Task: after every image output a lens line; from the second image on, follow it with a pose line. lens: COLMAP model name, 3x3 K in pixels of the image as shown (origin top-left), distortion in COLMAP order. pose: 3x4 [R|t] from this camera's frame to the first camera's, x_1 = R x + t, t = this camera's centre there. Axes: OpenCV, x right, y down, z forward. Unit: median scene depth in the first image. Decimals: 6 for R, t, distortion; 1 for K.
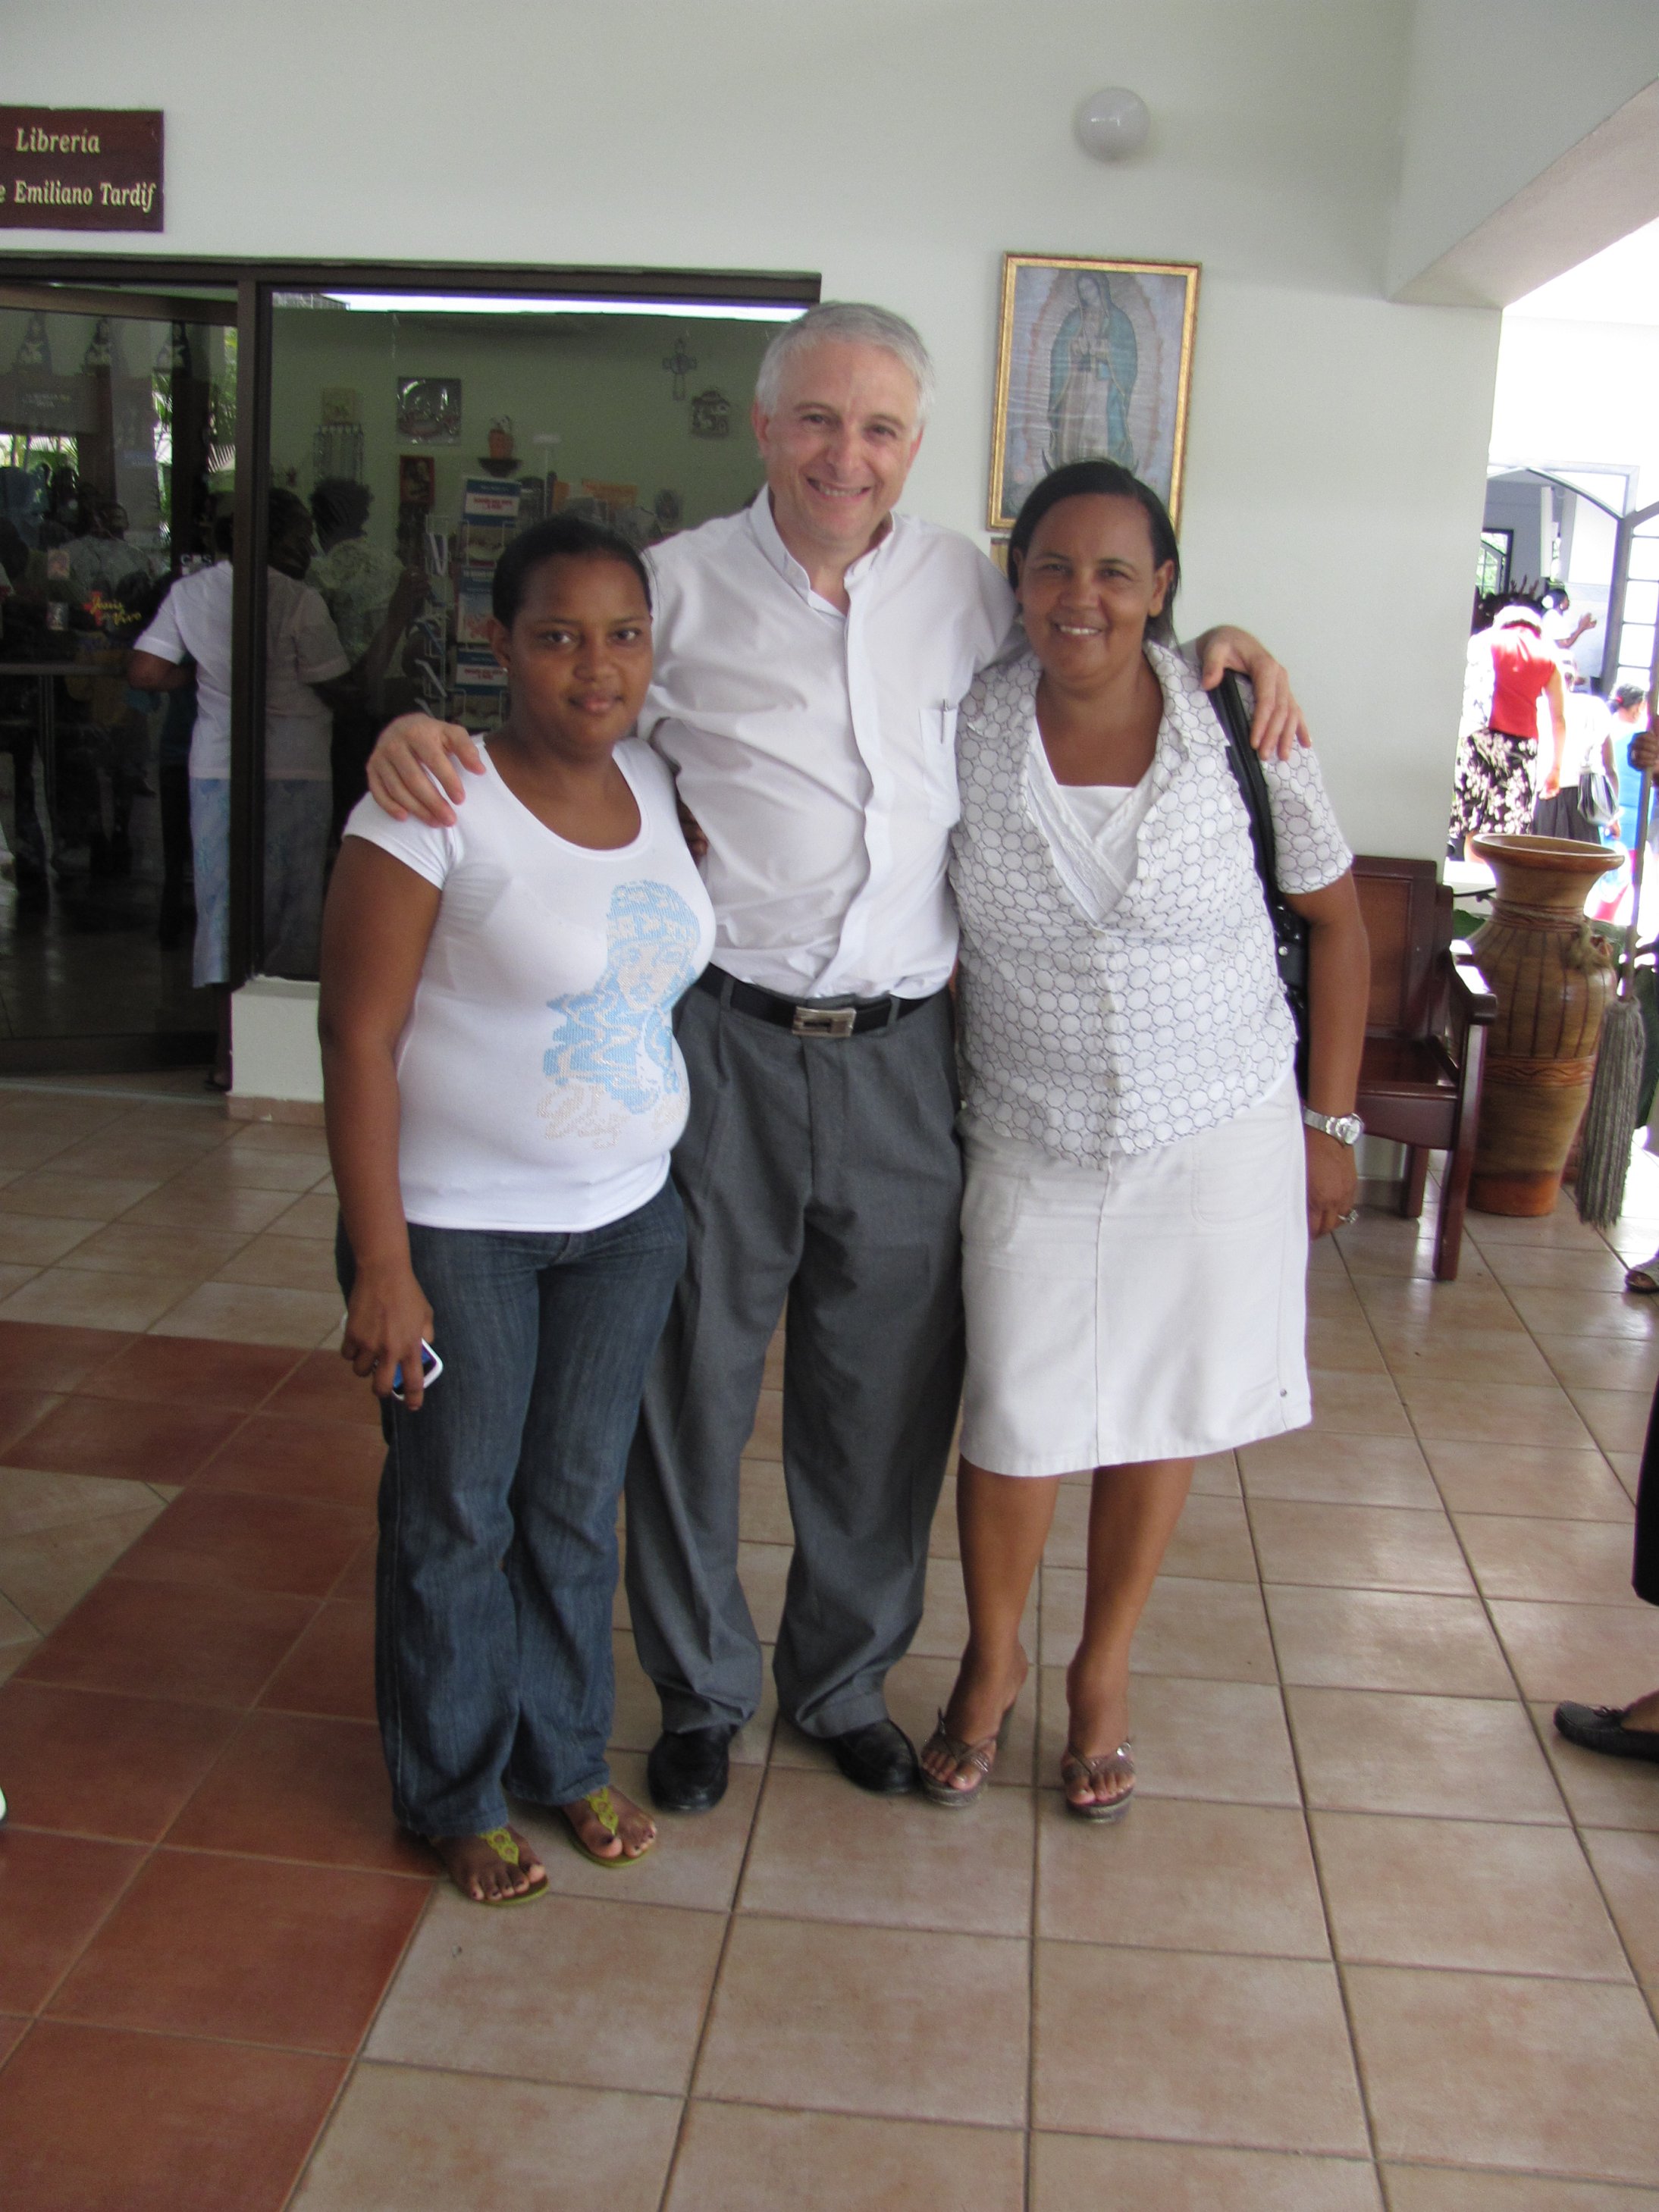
lens RADIAL K [[2329.5, 0, 829.5], [0, 2329.5, 1106.0], [0, 0, 1]] dist [-0.212011, 0.270080]
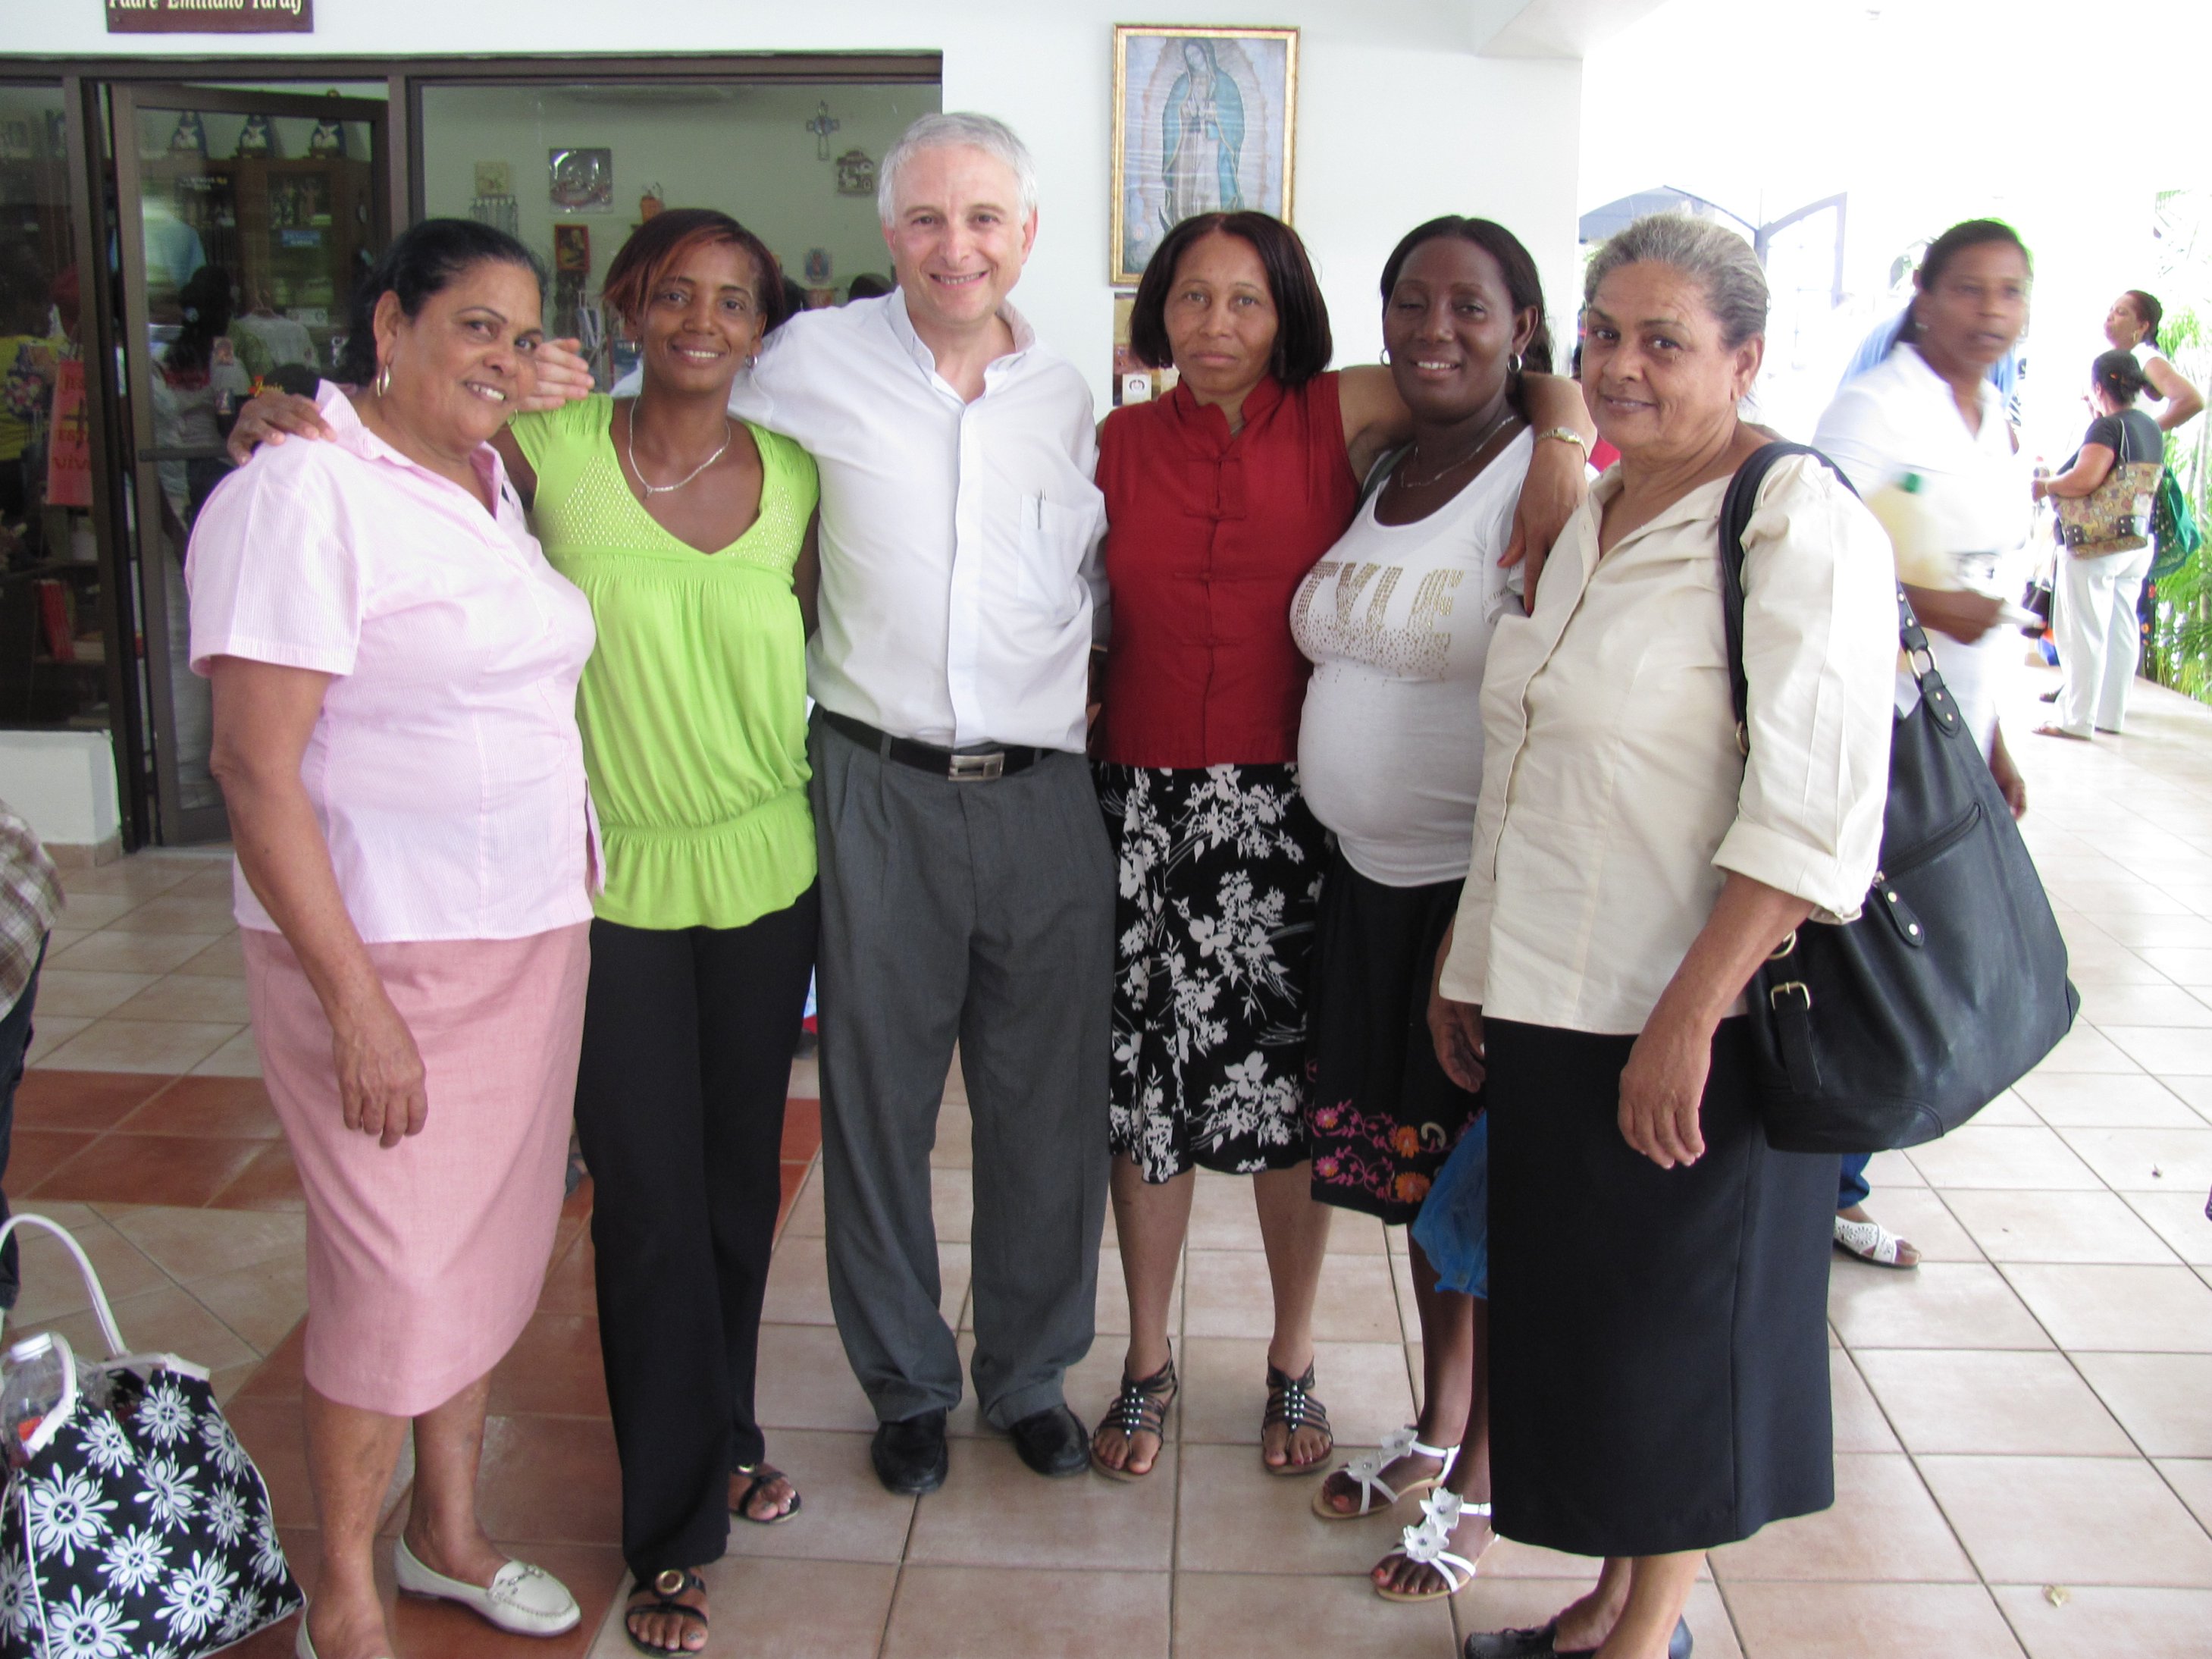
lens RADIAL K [[2329.5, 0, 1125.5], [0, 2329.5, 810.1], [0, 0, 1]] dist [-0.212011, 0.270080]
pose [[0.997793, -0.047819, 0.046077, 0.015664], [0.048398, 0.998761, -0.011543, 0.003031], [-0.045468, 0.013748, 0.998871, -0.057725]]
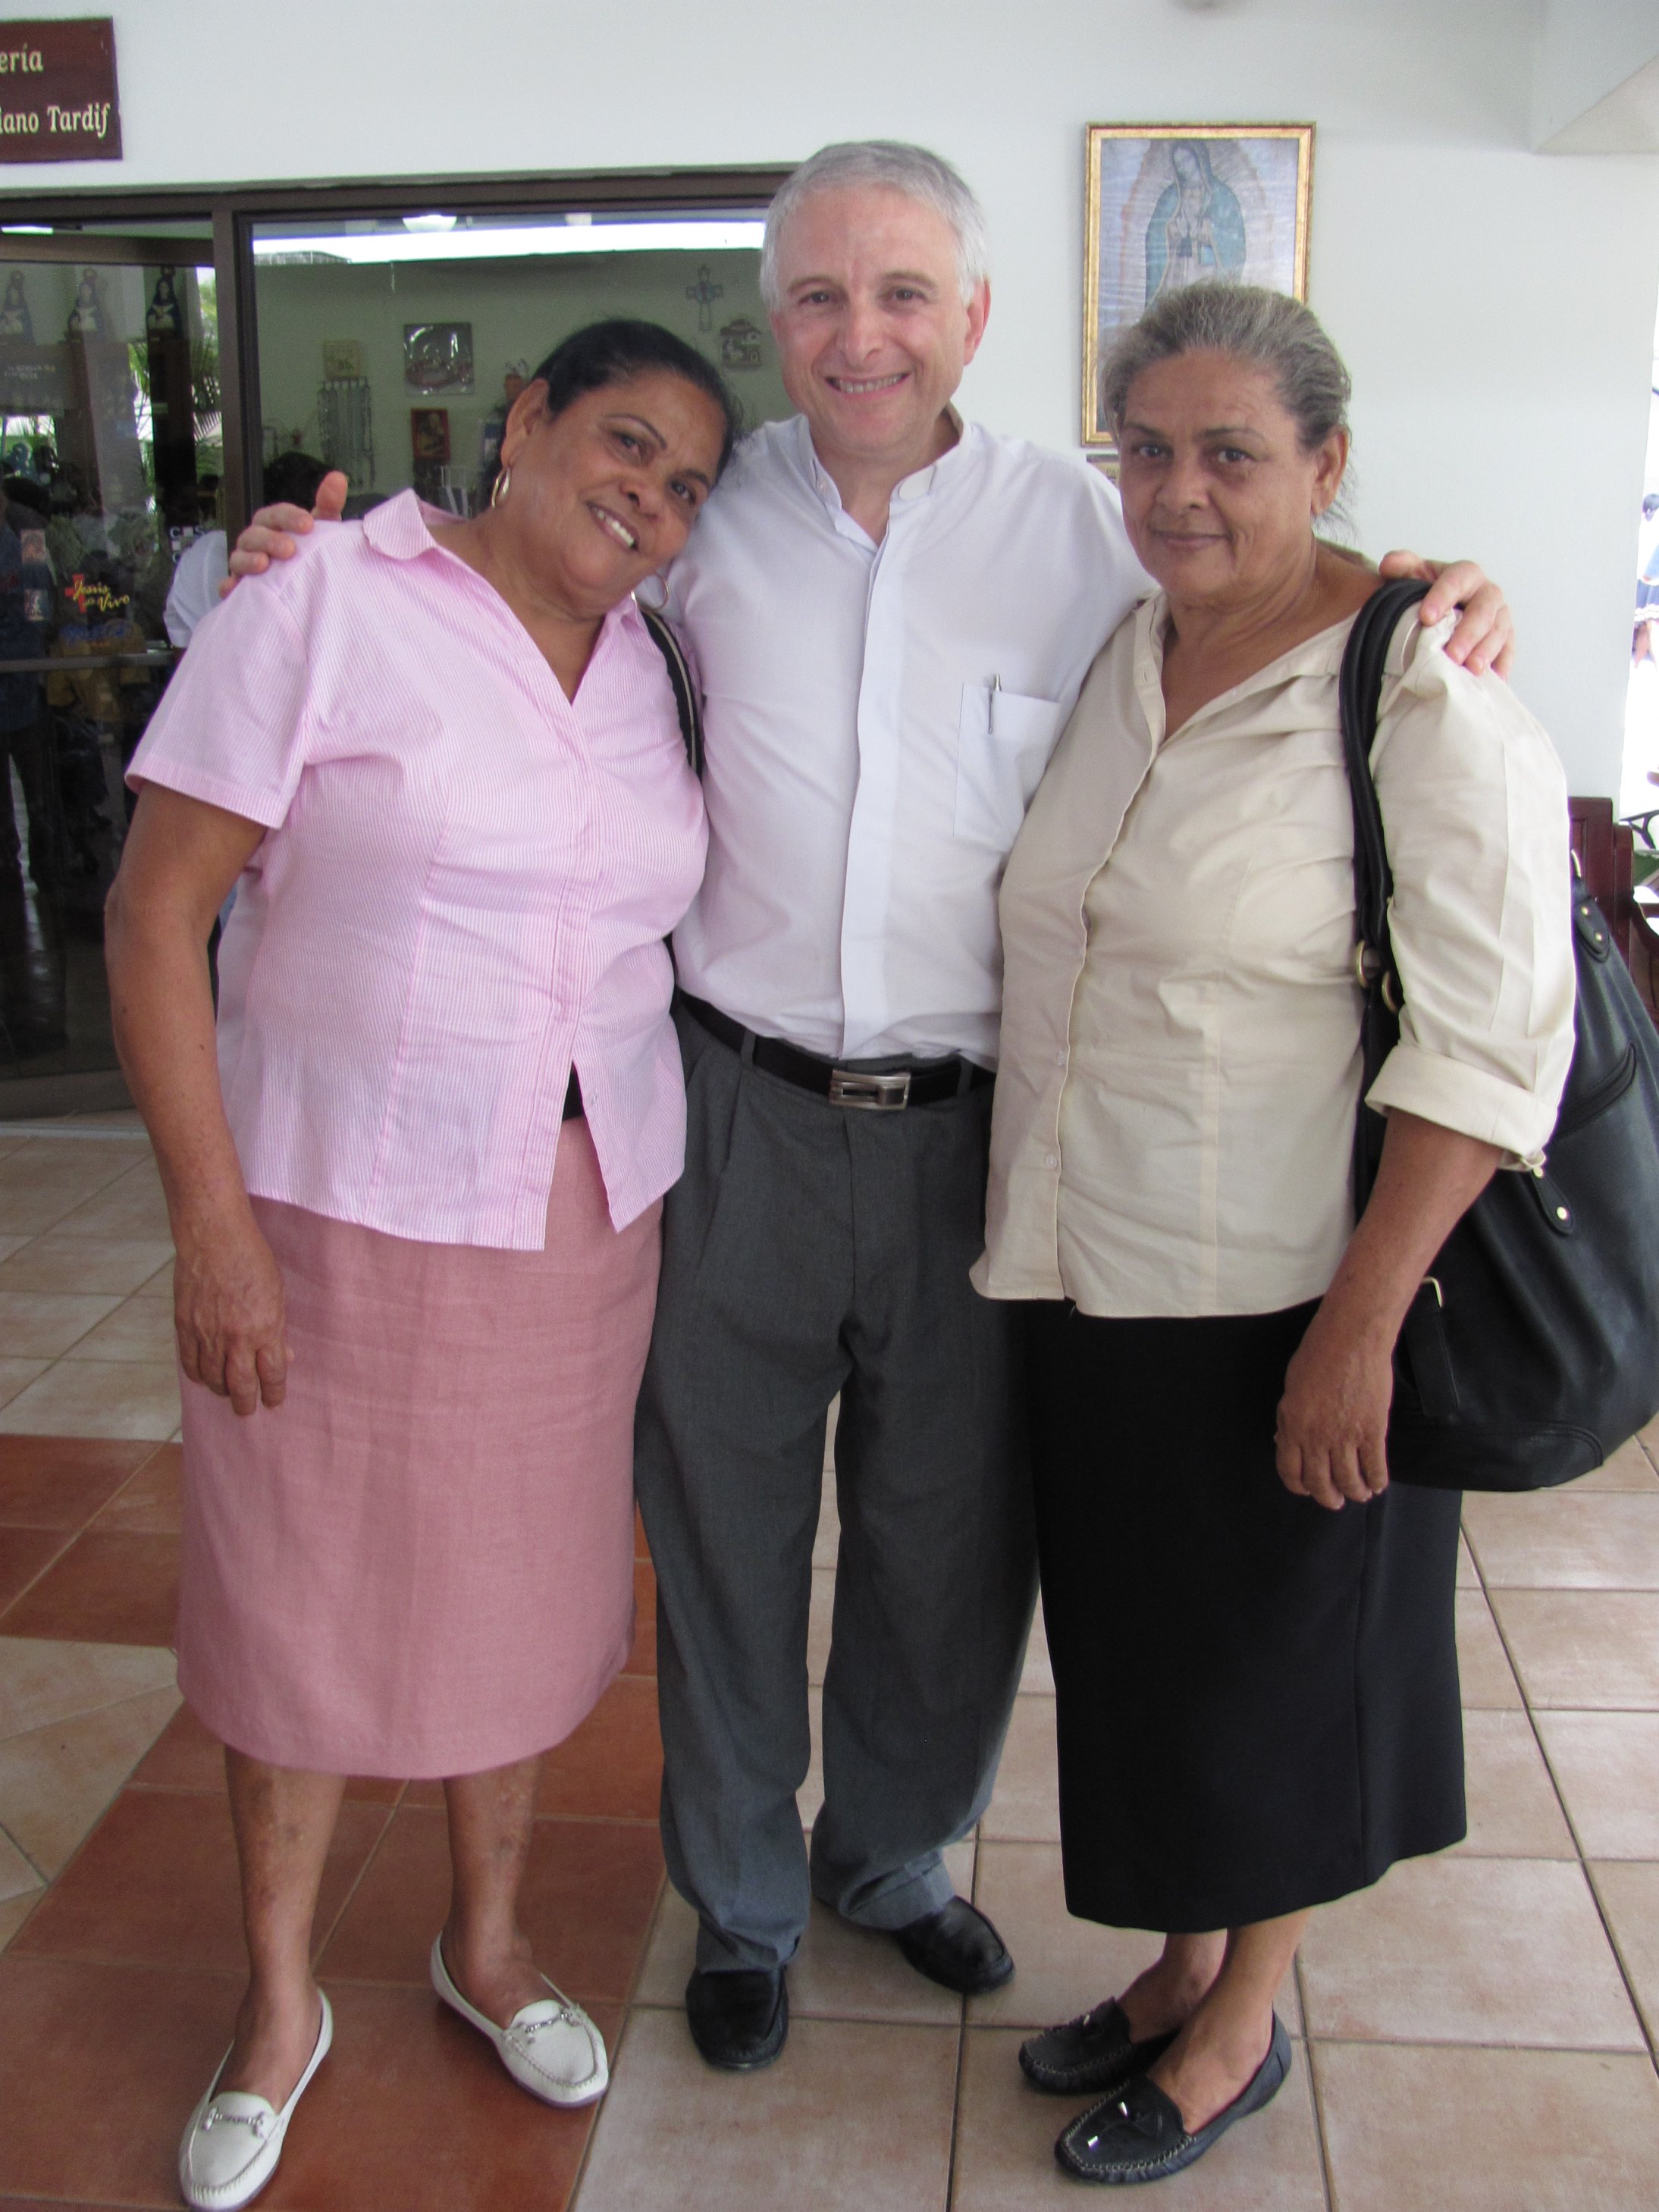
lens RADIAL K [[2329.5, 0, 829.5], [0, 2329.5, 1106.0], [0, 0, 1]] dist [-0.212011, 0.270080]
pose [[0.998308, -0.053354, -0.023138, -0.020913], [0.053929, 0.998232, 0.024999, -0.027818], [0.021763, -0.026205, 0.999420, 0.124917]]
